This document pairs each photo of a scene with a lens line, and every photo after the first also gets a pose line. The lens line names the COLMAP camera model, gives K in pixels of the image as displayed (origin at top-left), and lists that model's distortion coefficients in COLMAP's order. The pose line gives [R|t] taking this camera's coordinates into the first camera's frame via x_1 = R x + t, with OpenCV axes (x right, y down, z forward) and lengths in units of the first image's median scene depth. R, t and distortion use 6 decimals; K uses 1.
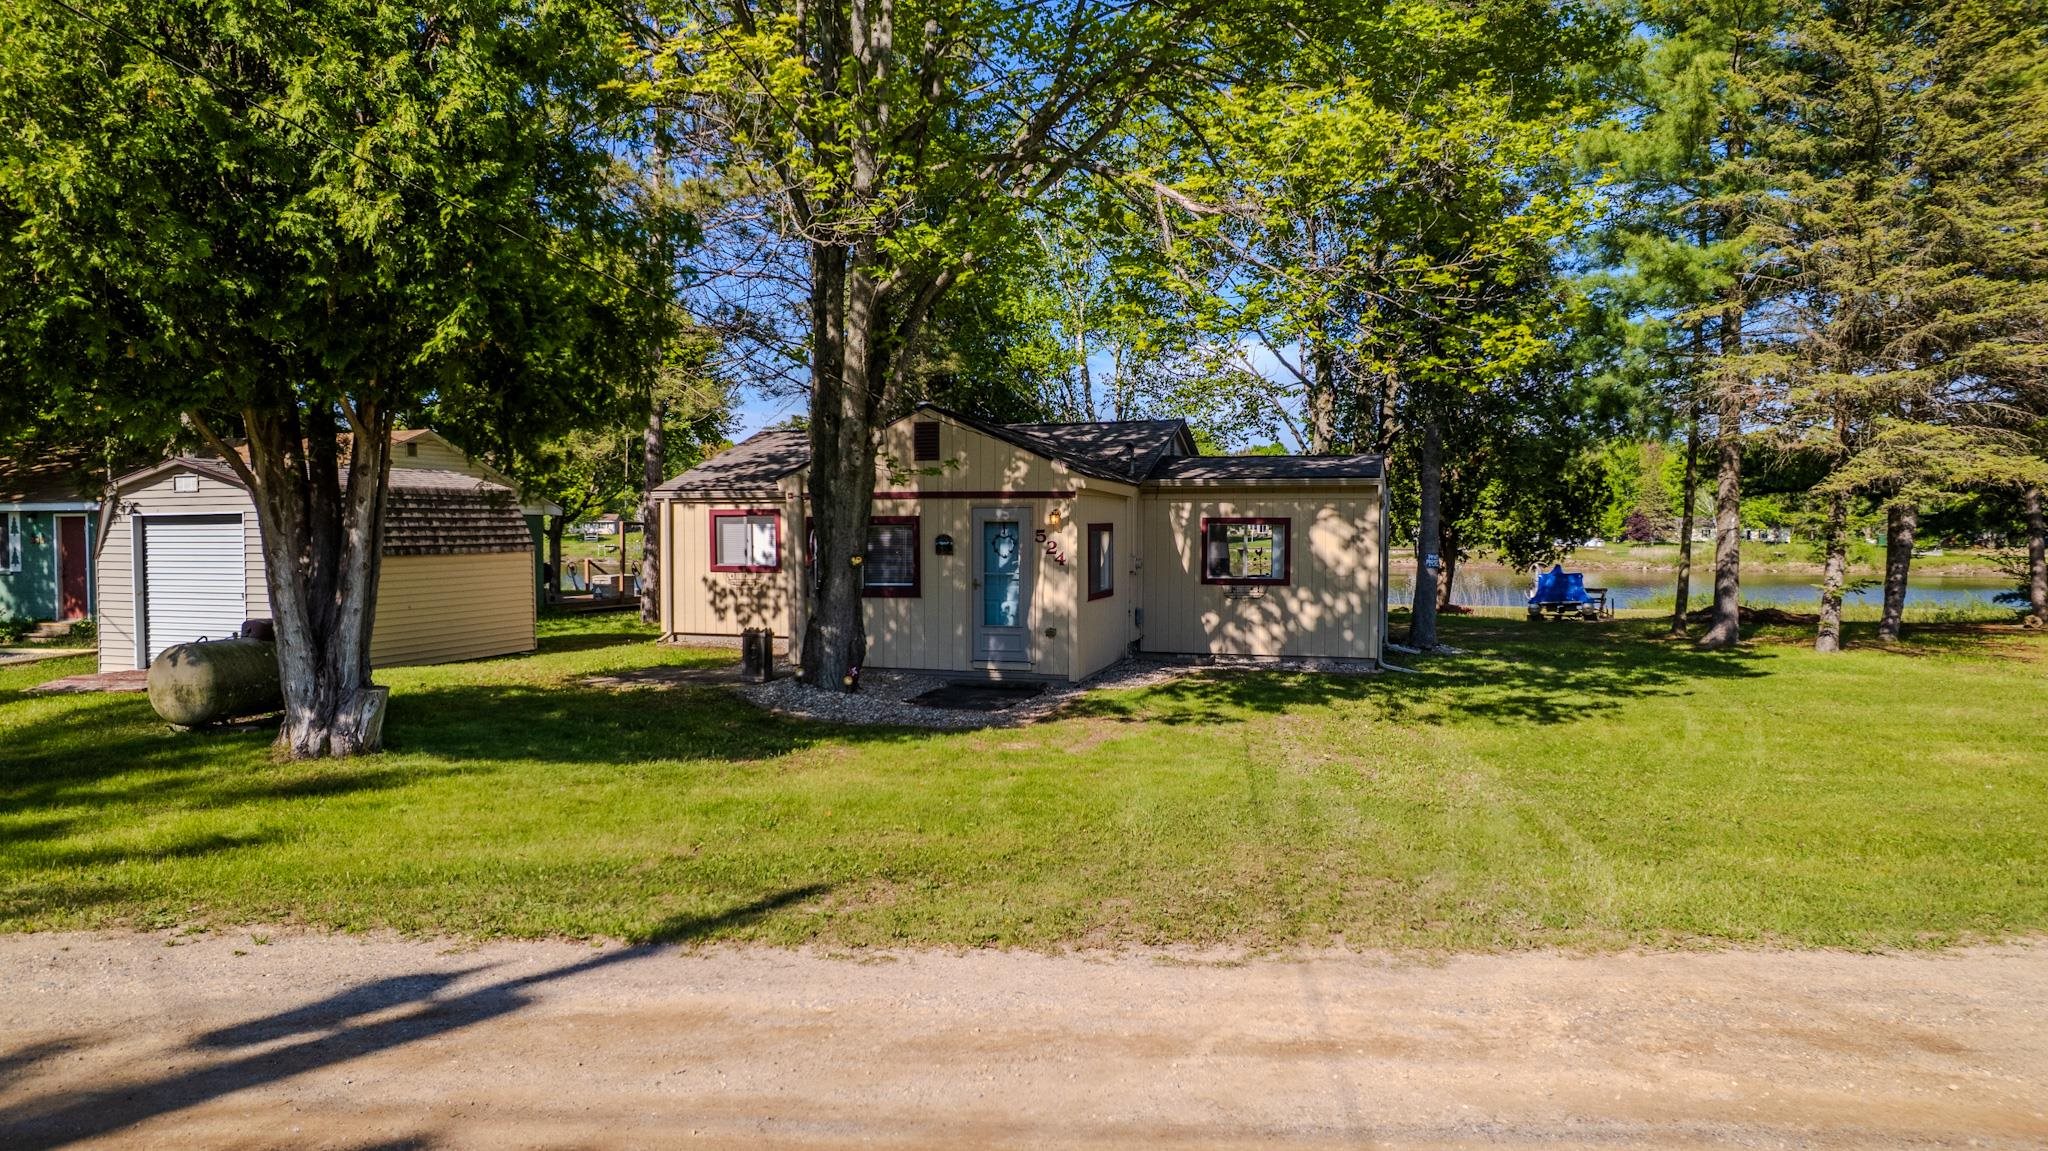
lens RADIAL K [[1318.2, 0, 1024.0], [0, 1318.2, 575.5], [0, 0, 1]] dist [-0.068404, 0.060074]
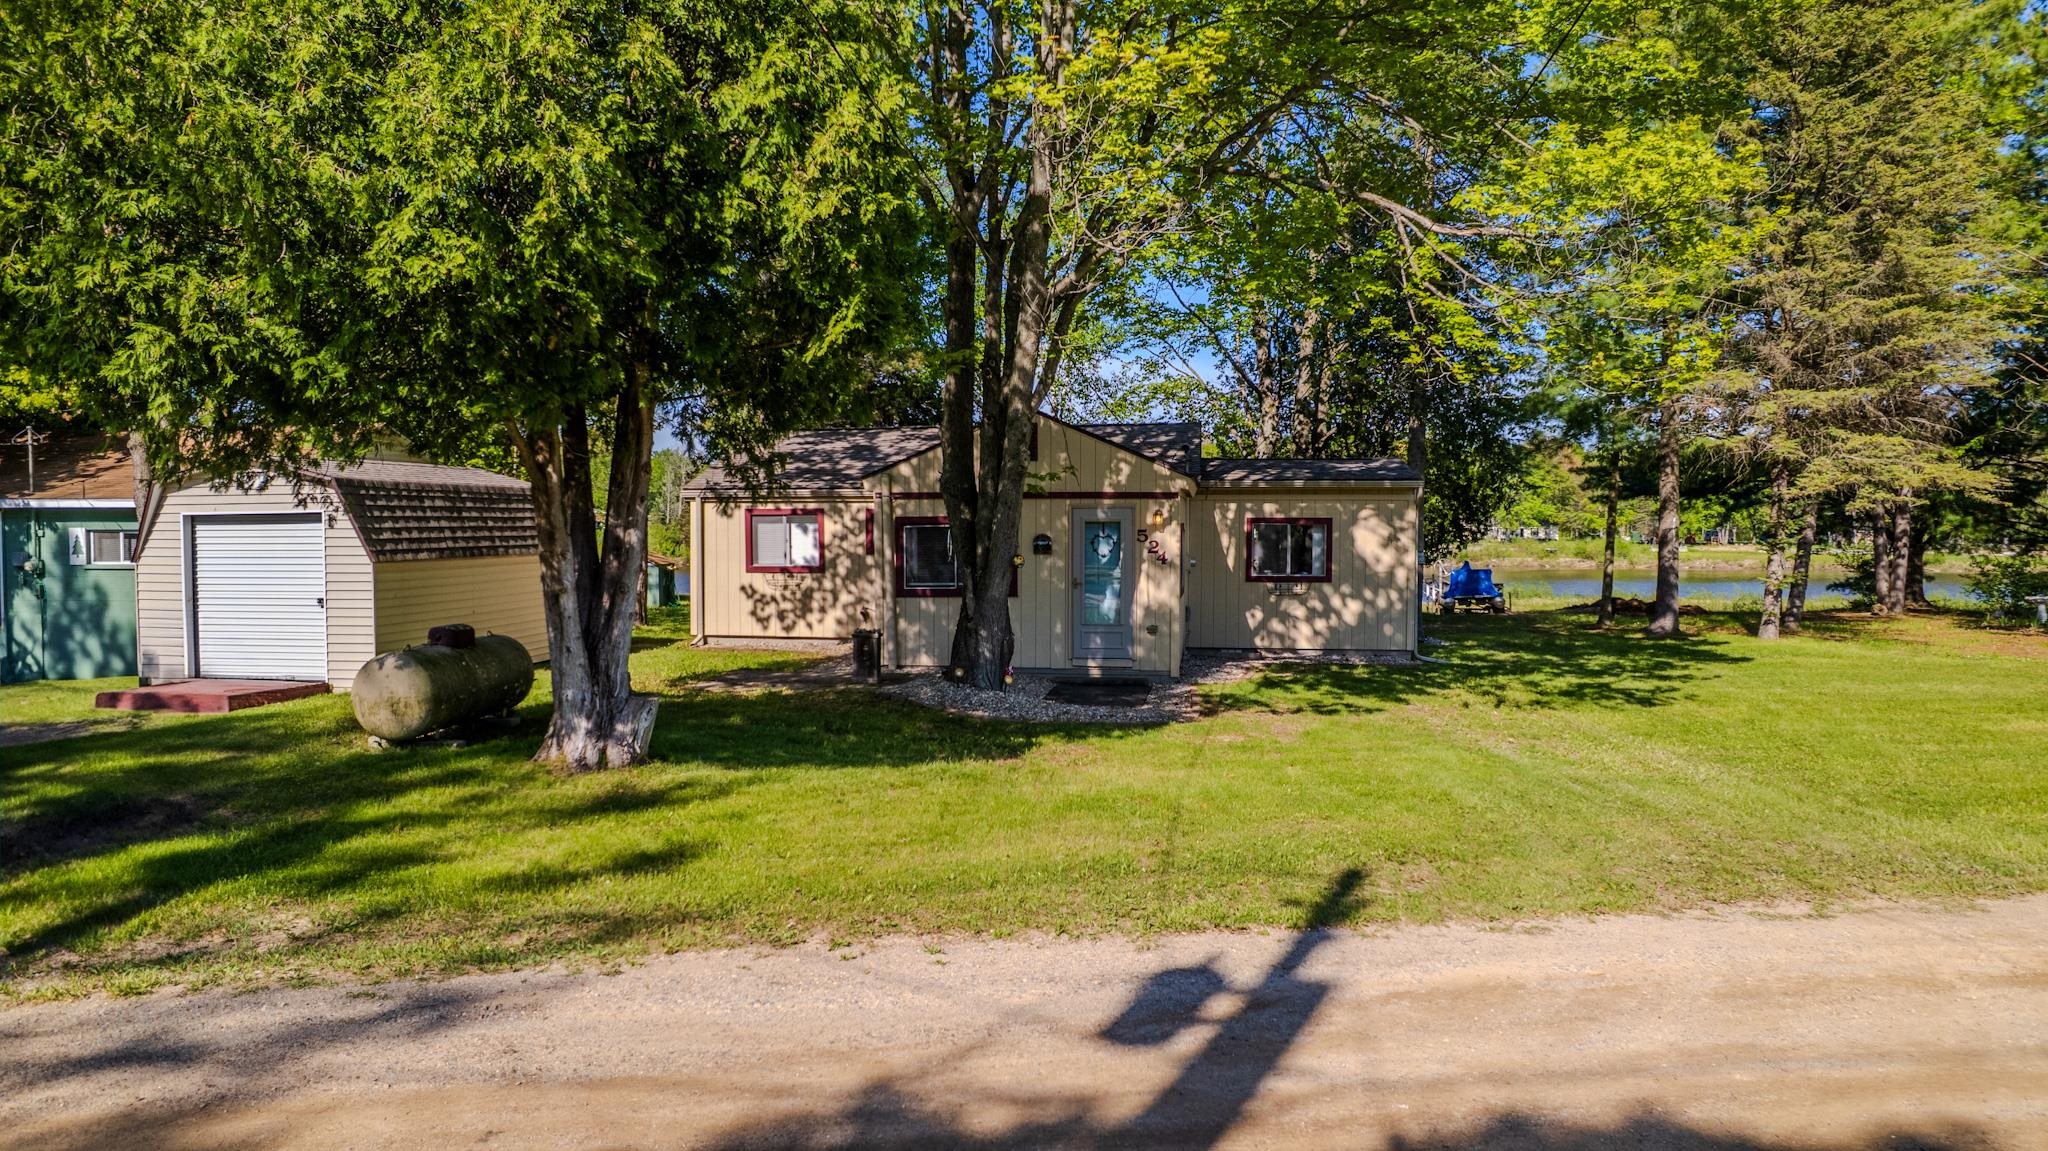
lens RADIAL K [[1318.2, 0, 1024.0], [0, 1318.2, 575.5], [0, 0, 1]] dist [-0.068404, 0.060074]
pose [[0.986941, -0.006206, 0.160962, -0.219489], [0.006032, 0.999981, 0.001573, -0.001034], [-0.160968, -0.000582, 0.986959, 0.002096]]
